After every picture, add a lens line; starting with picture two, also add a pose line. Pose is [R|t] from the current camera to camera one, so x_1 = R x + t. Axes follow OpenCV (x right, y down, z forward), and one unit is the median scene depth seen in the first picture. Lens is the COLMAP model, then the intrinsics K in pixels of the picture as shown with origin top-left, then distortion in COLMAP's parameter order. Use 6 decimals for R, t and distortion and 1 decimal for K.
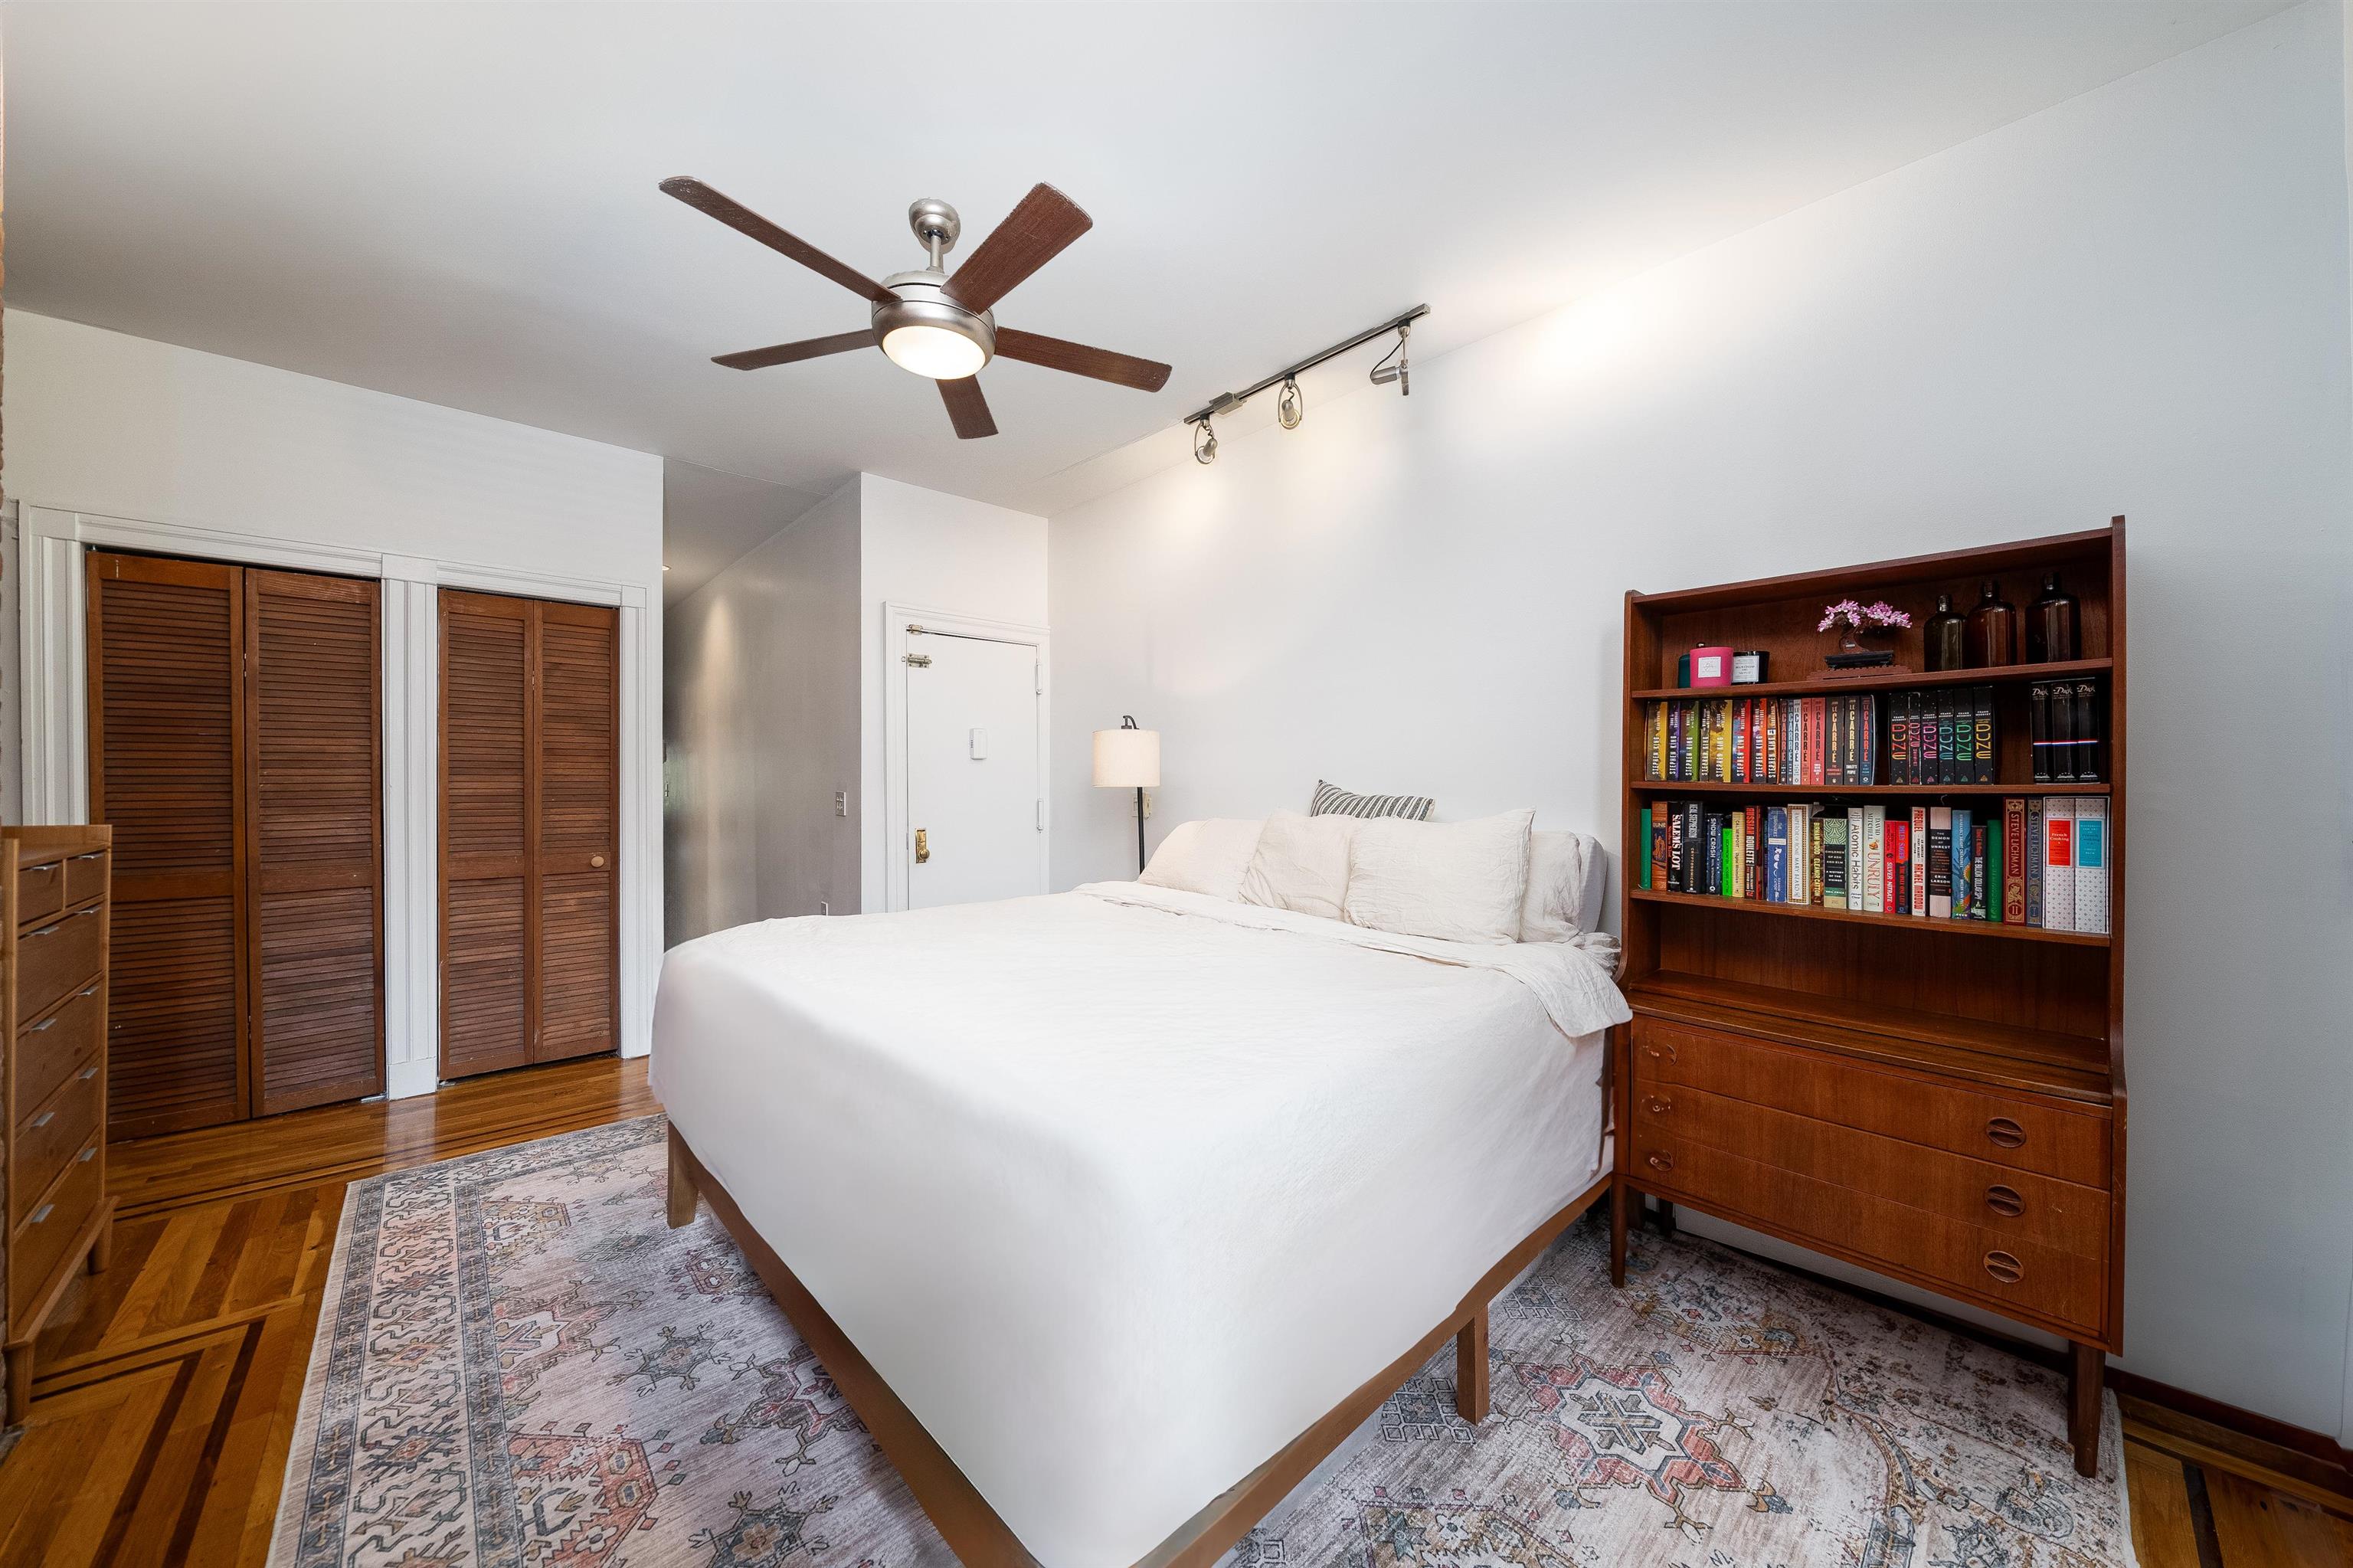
lens RADIAL K [[817.9, 0, 1196.4], [0, 817.9, 781.5], [0, 0, 1]] dist [-0.002055, 0.000045]
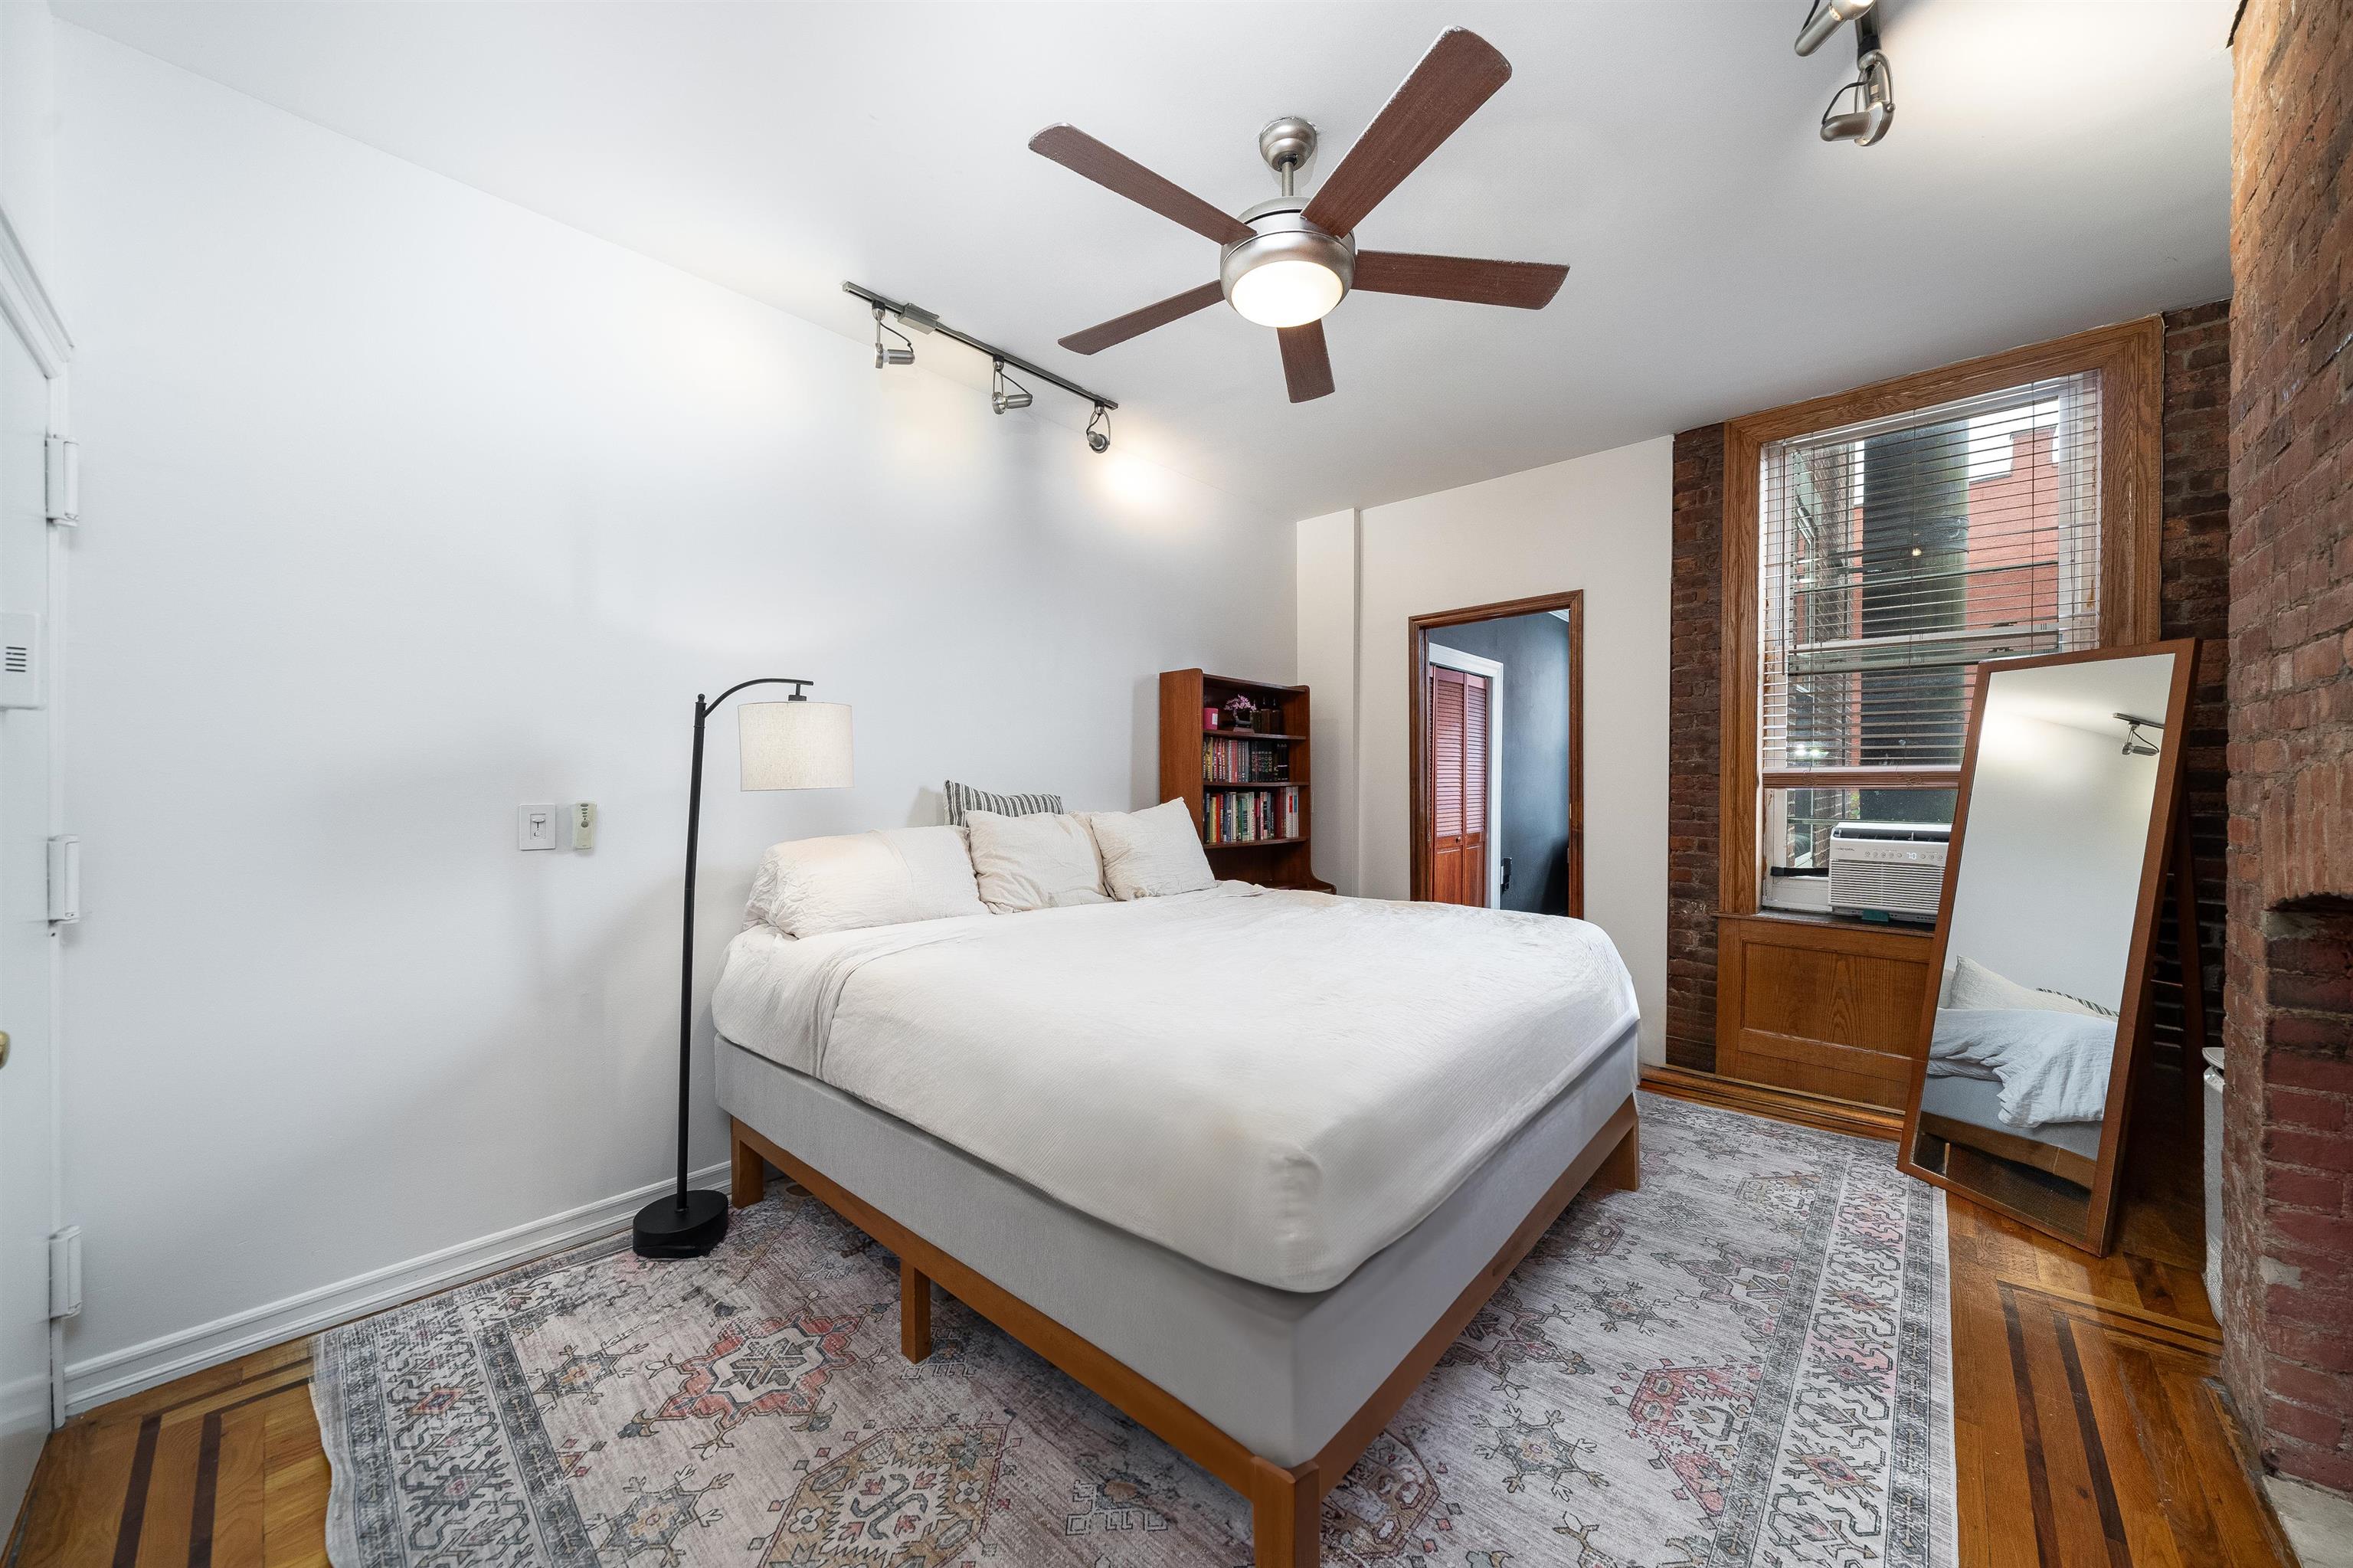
lens RADIAL K [[817.9, 0, 1190.5], [0, 817.9, 788.9], [0, 0, 1]] dist [-0.002055, 0.000045]
pose [[-0.075887, -0.011986, 0.997044, -1.498475], [-0.002252, 0.999927, 0.011849, -0.004578], [-0.997114, -0.001346, -0.075908, 1.466983]]
